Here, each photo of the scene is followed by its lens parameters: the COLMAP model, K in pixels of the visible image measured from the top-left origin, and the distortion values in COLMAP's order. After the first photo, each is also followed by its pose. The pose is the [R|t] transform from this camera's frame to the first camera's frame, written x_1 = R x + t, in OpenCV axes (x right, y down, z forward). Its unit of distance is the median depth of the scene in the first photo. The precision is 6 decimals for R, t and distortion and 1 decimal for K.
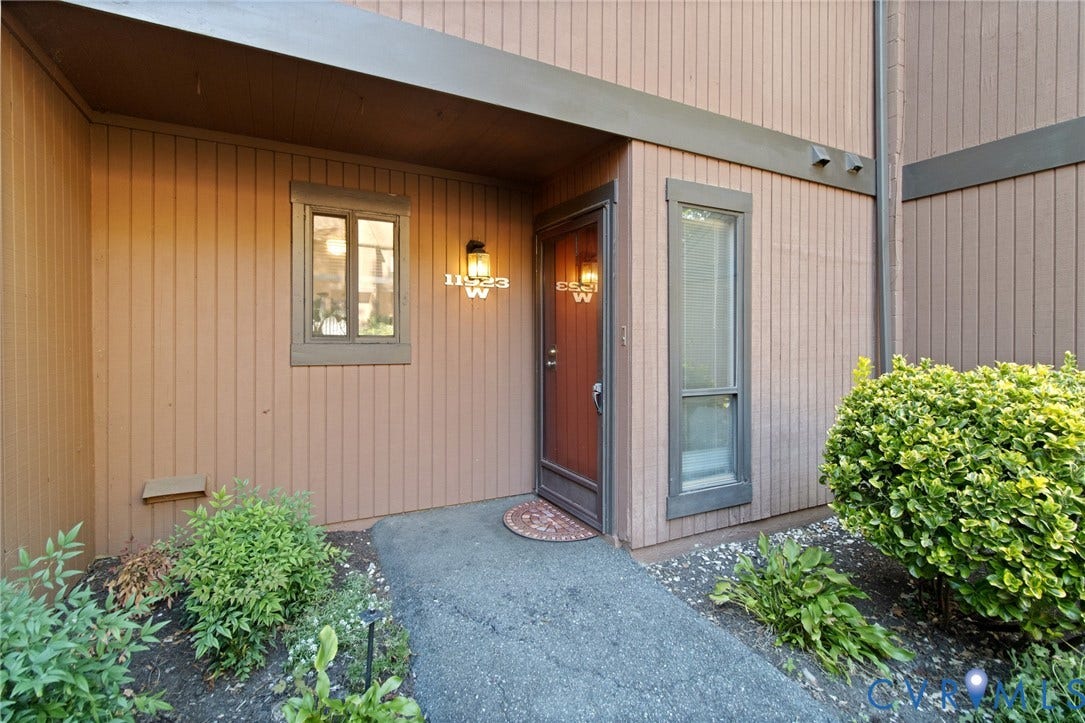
lens RADIAL K [[504.8, 0, 535.1], [0, 504.8, 347.3], [0, 0, 1]] dist [-0.000500, -0.000755]
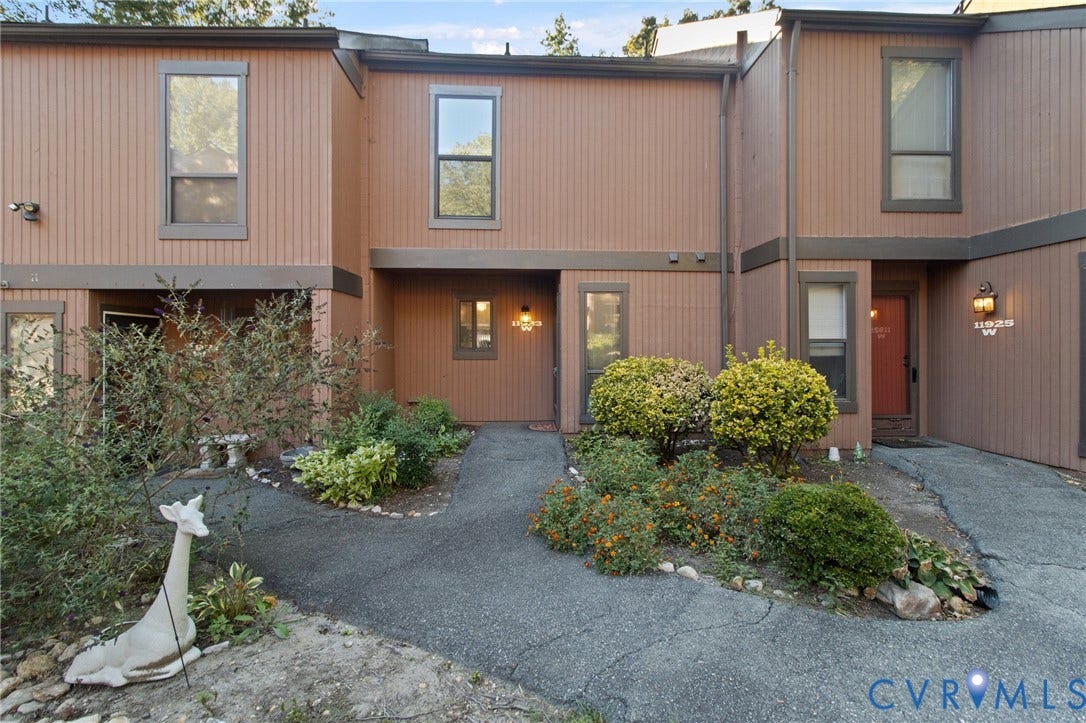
lens RADIAL K [[505.3, 0, 548.1], [0, 505.3, 350.2], [0, 0, 1]] dist [-0.000500, -0.000755]
pose [[0.904715, -0.002087, -0.426012, 0.985085], [0.000504, 0.999993, -0.003829, -0.000489], [0.426017, 0.003250, 0.904709, -1.067992]]
